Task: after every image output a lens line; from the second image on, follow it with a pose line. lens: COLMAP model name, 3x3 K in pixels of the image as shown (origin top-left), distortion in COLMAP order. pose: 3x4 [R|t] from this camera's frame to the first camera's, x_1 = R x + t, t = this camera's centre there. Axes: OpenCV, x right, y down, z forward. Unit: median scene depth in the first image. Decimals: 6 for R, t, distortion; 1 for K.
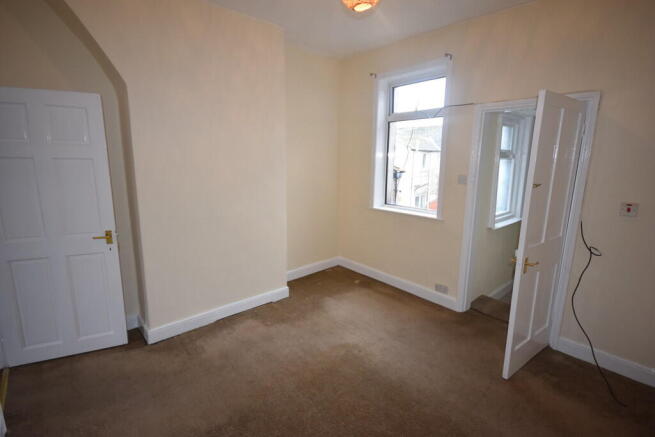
lens RADIAL K [[314.7, 0, 325.8], [0, 314.7, 217.4], [0, 0, 1]] dist [0.000536, 0.000141]
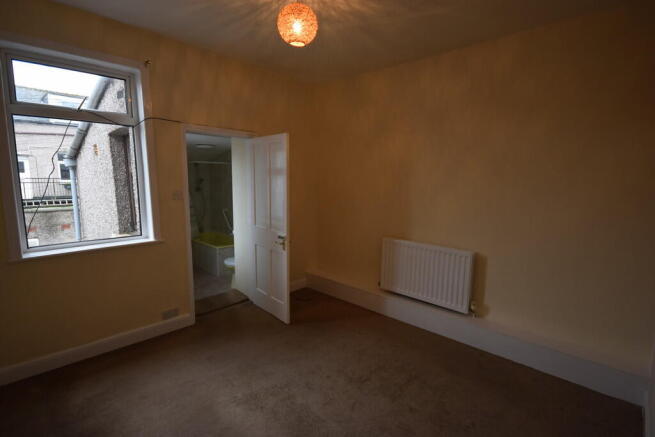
lens RADIAL K [[314.7, 0, 325.1], [0, 314.7, 216.7], [0, 0, 1]] dist [0.000536, 0.000141]
pose [[-0.066133, -0.141914, 0.987667, -0.472822], [0.174369, 0.972960, 0.151476, -0.098616], [-0.982457, 0.182237, -0.039599, 0.479421]]
